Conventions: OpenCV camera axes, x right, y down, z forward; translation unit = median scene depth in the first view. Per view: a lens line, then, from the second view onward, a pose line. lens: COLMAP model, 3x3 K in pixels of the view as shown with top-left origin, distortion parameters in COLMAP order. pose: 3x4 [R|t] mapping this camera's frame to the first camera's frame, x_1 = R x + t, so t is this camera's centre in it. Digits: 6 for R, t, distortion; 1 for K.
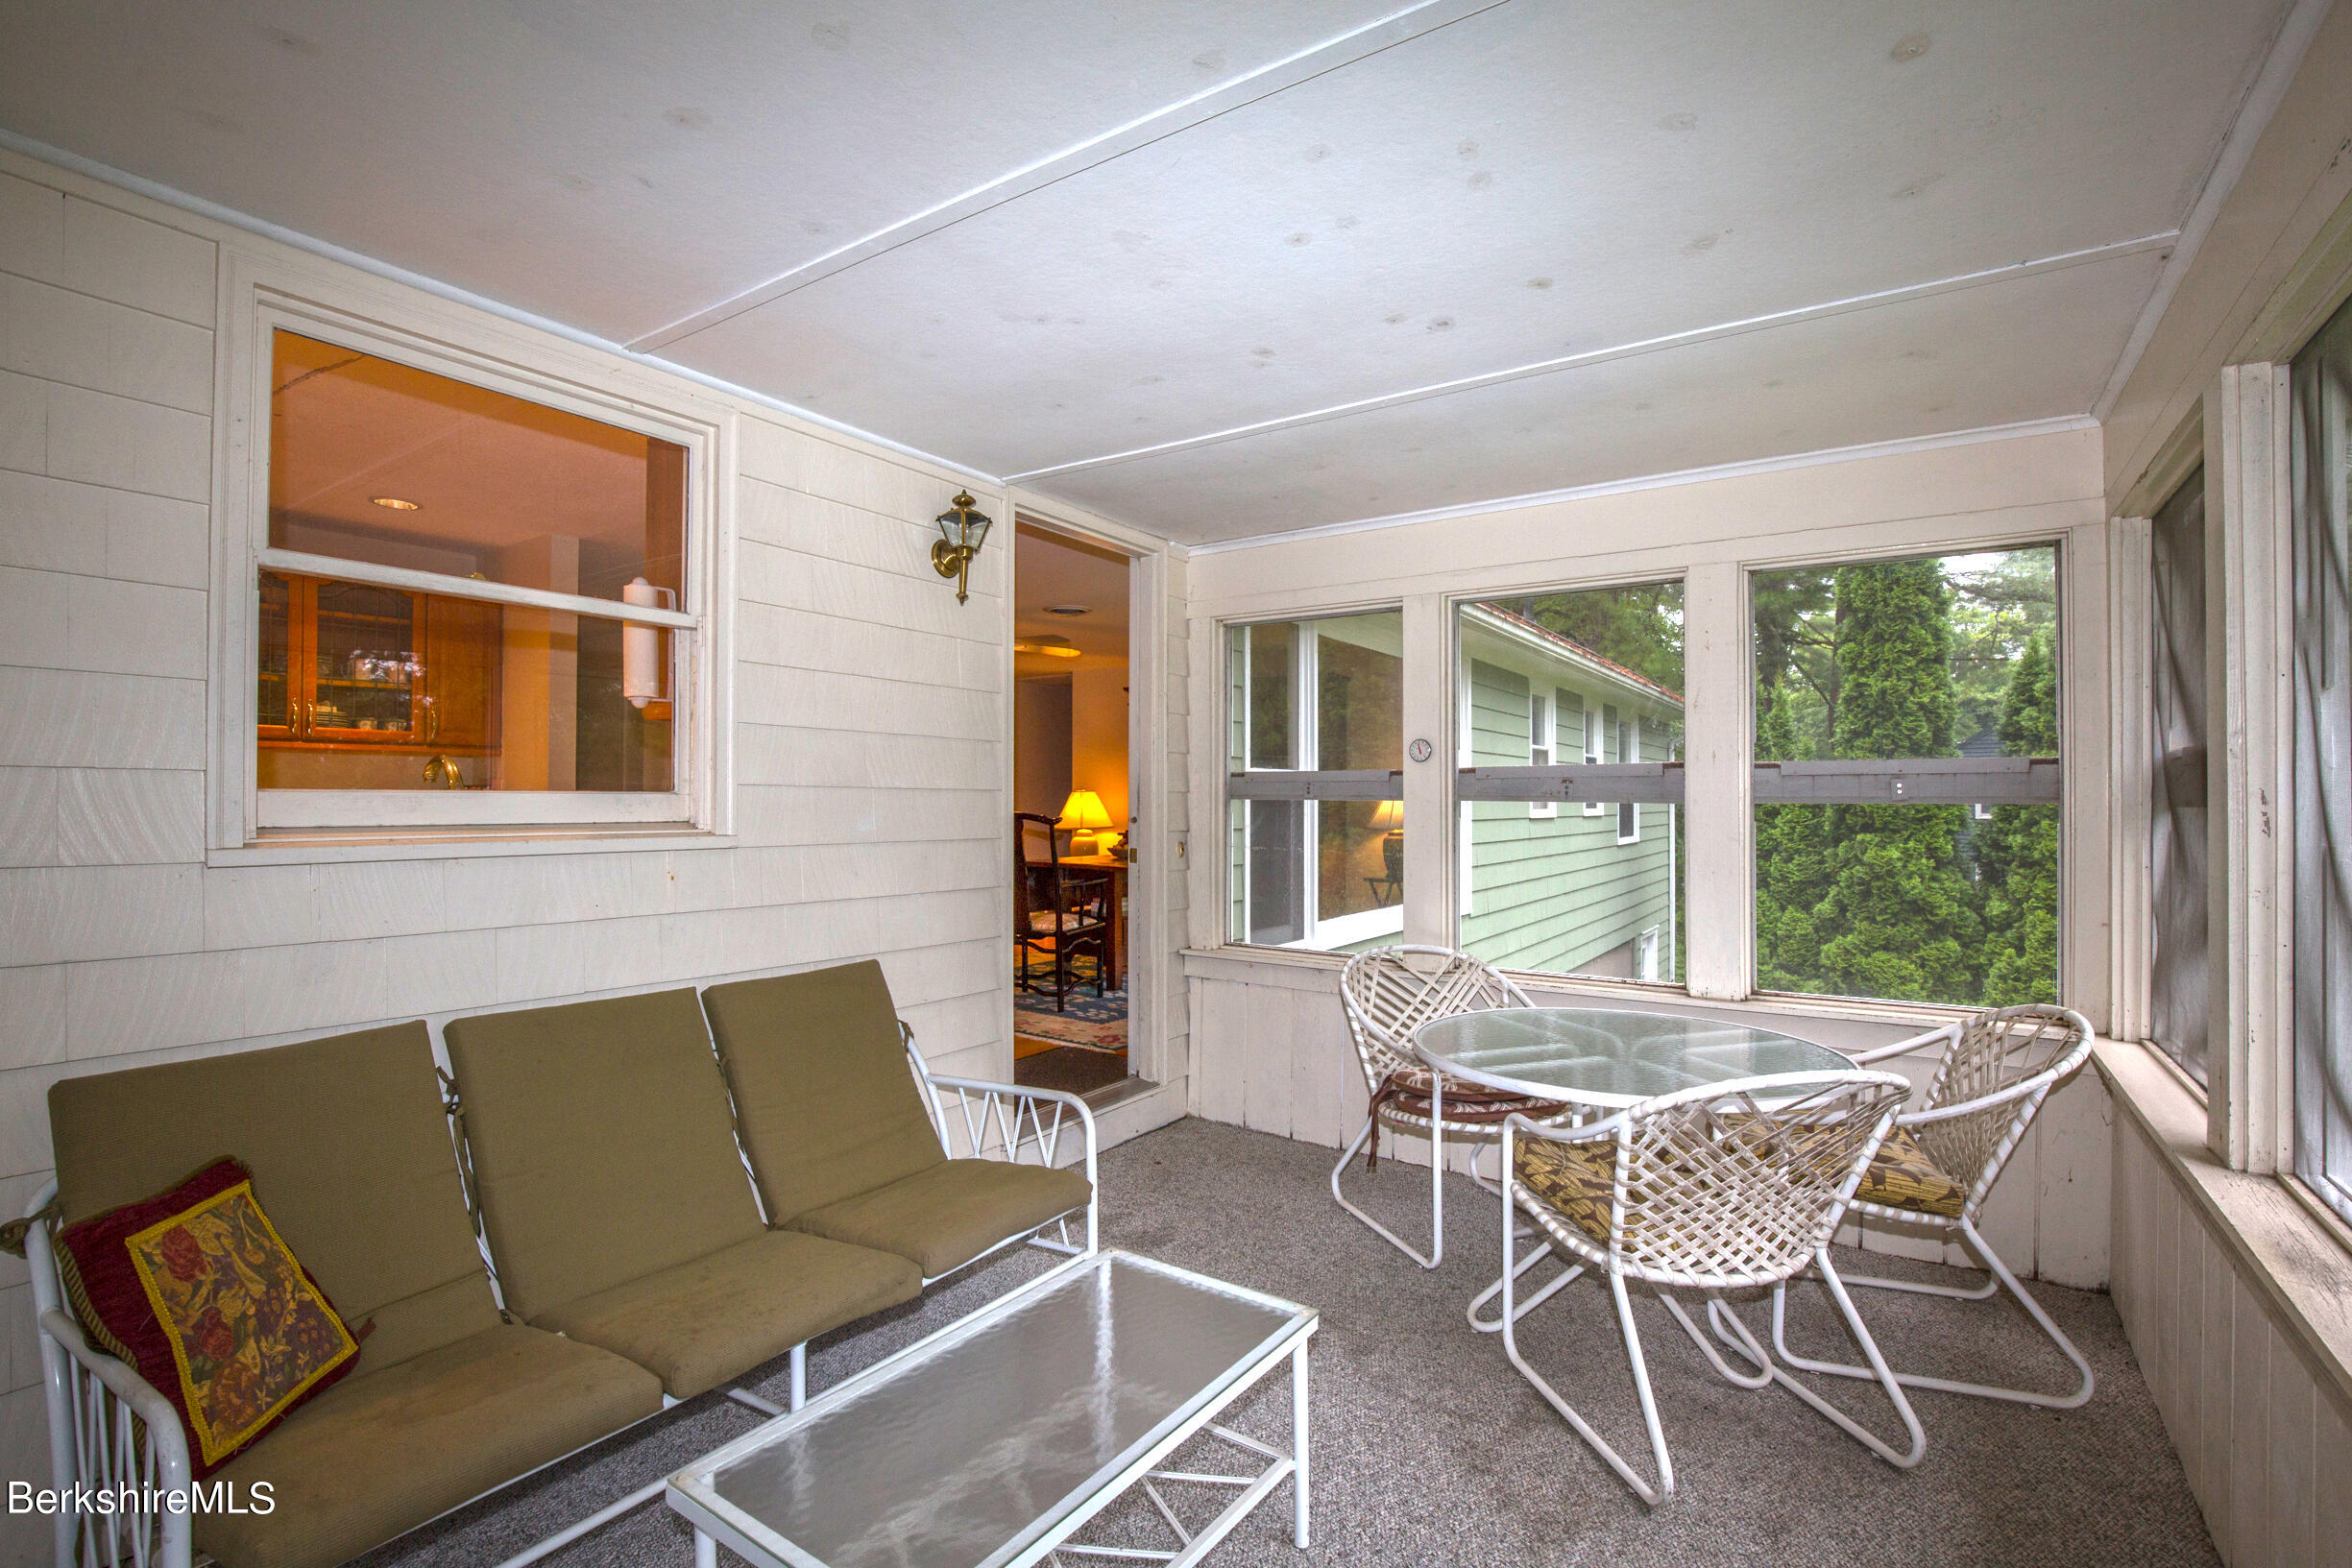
lens RADIAL K [[1098.3, 0, 1221.1], [0, 1098.3, 795.0], [0, 0, 1]] dist [-0.029067, 0.004187]
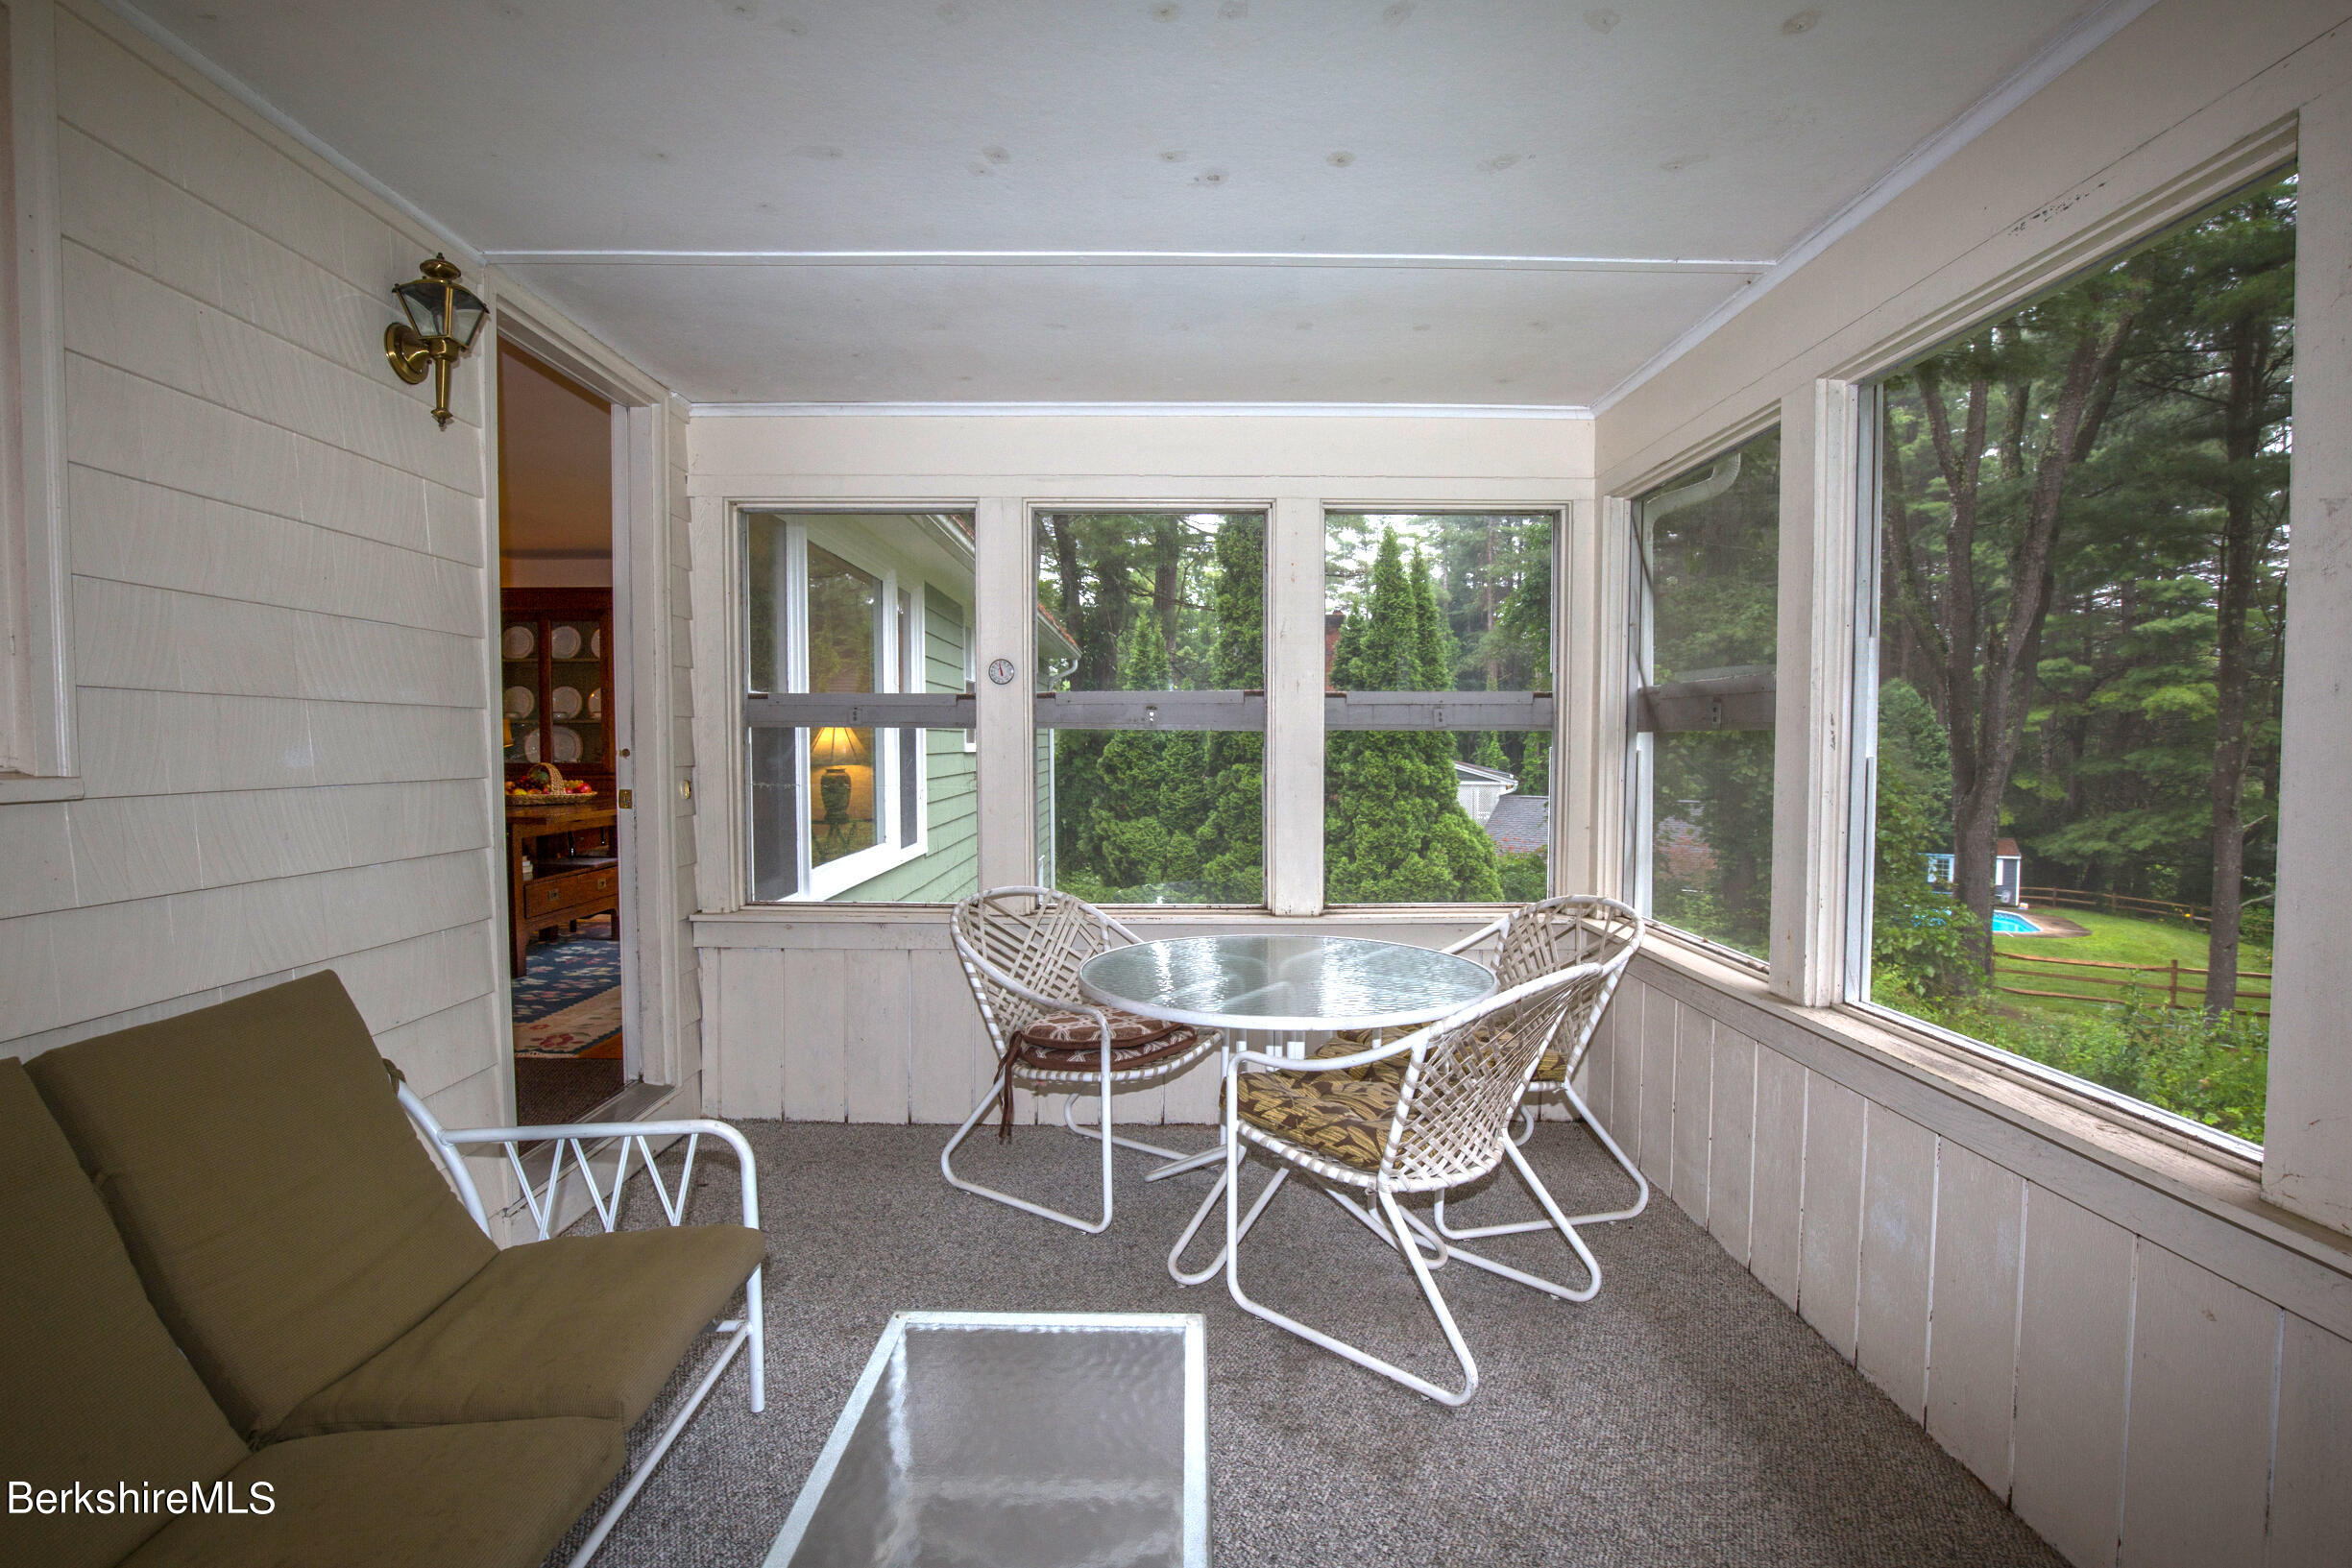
lens RADIAL K [[1098.3, 0, 1171.8], [0, 1098.3, 789.1], [0, 0, 1]] dist [-0.029067, 0.004187]
pose [[0.829266, -0.025673, 0.558263, -0.243570], [-0.002128, 0.998792, 0.049093, 0.013154], [-0.558849, -0.041899, 0.828210, 0.200610]]
